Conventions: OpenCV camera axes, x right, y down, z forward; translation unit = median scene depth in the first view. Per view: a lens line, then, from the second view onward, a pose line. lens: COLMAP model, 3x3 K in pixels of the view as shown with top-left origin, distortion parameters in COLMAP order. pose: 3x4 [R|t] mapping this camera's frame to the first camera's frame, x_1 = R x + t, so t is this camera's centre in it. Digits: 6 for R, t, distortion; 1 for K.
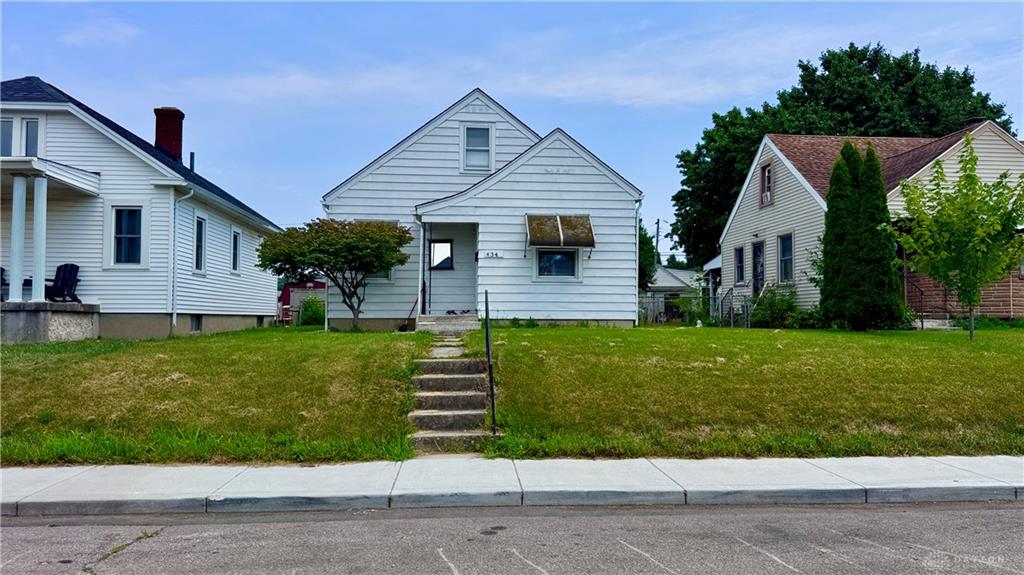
lens RADIAL K [[731.1, 0, 512.0], [0, 731.1, 287.5], [0, 0, 1]] dist [0.117052, -0.171764]
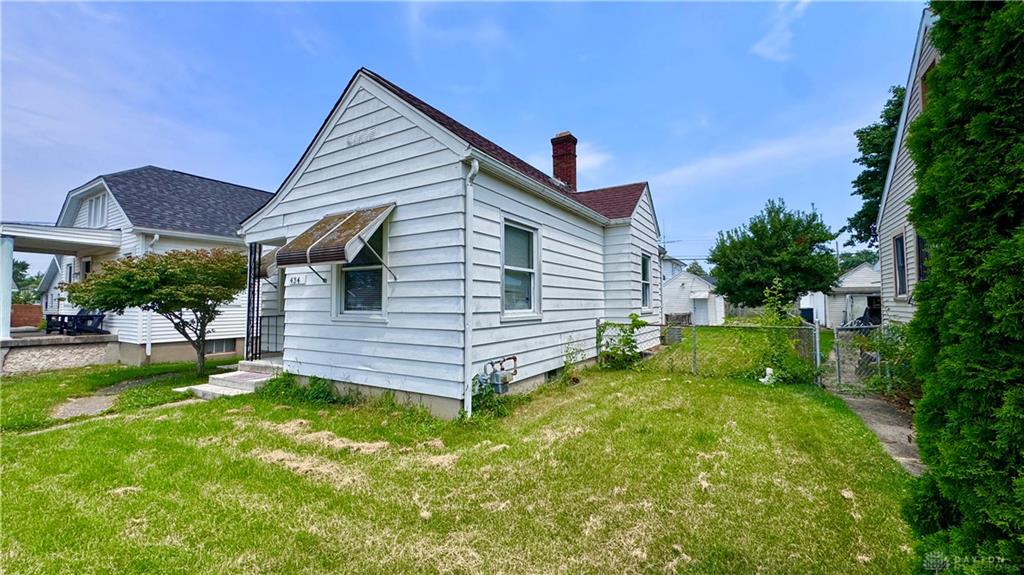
lens RADIAL K [[410.2, 0, 514.6], [0, 410.2, 286.6], [0, 0, 1]] dist [-0.001703, 0.000212]
pose [[0.804420, -0.030081, -0.593299, 0.364043], [0.032356, 0.999453, -0.006805, -0.029748], [0.593179, -0.013723, 0.804953, 0.800900]]
